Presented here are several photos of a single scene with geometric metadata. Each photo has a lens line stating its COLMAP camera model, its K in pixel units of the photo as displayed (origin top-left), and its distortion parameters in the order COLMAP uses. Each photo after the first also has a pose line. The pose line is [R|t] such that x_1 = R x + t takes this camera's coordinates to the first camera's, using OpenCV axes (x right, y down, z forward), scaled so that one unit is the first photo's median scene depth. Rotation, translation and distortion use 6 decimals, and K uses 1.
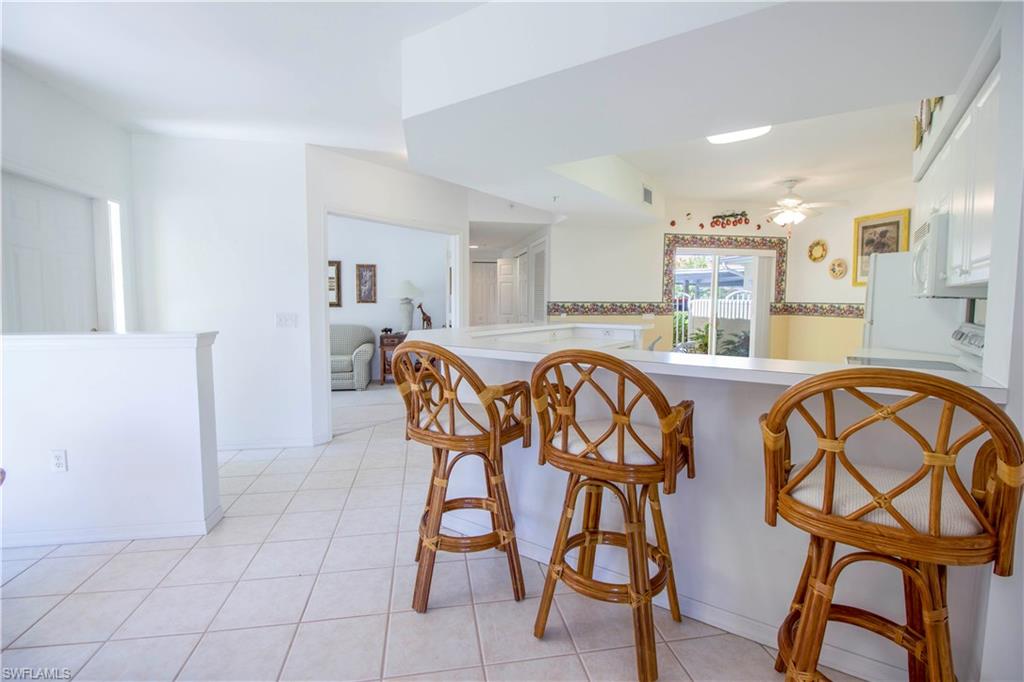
lens RADIAL K [[485.6, 0, 510.3], [0, 485.6, 337.0], [0, 0, 1]] dist [0.000781, -0.006505]
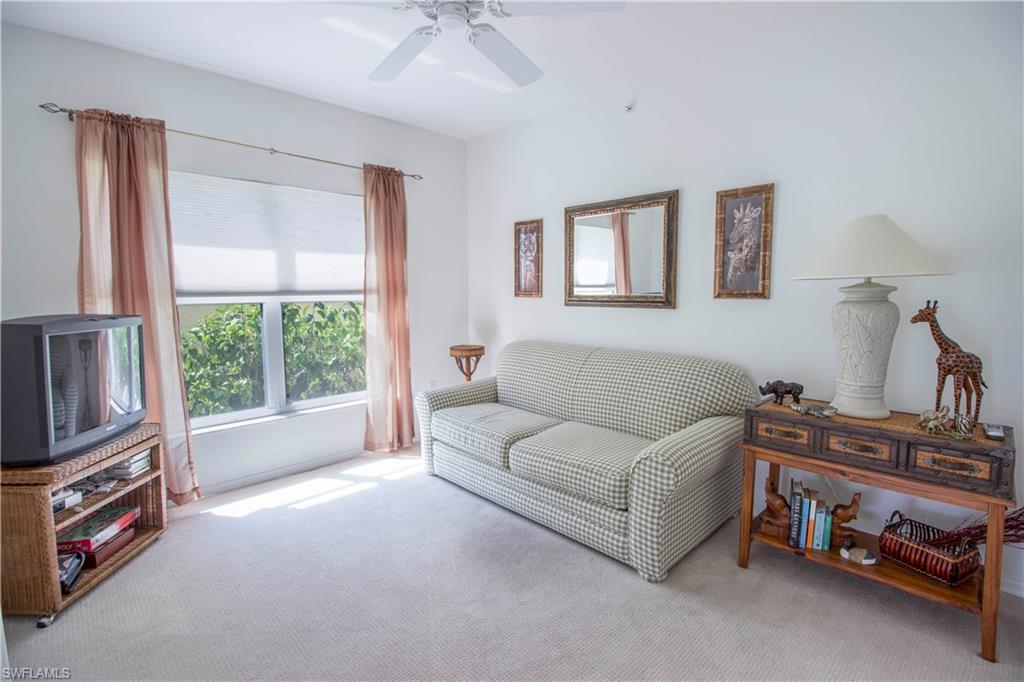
lens RADIAL K [[485.6, 0, 505.2], [0, 485.6, 334.4], [0, 0, 1]] dist [0.000781, -0.006505]
pose [[0.575880, 0.070995, -0.814446, -0.105337], [-0.065841, 0.997014, 0.040354, -0.047367], [0.814878, 0.030385, 0.578835, 0.663051]]
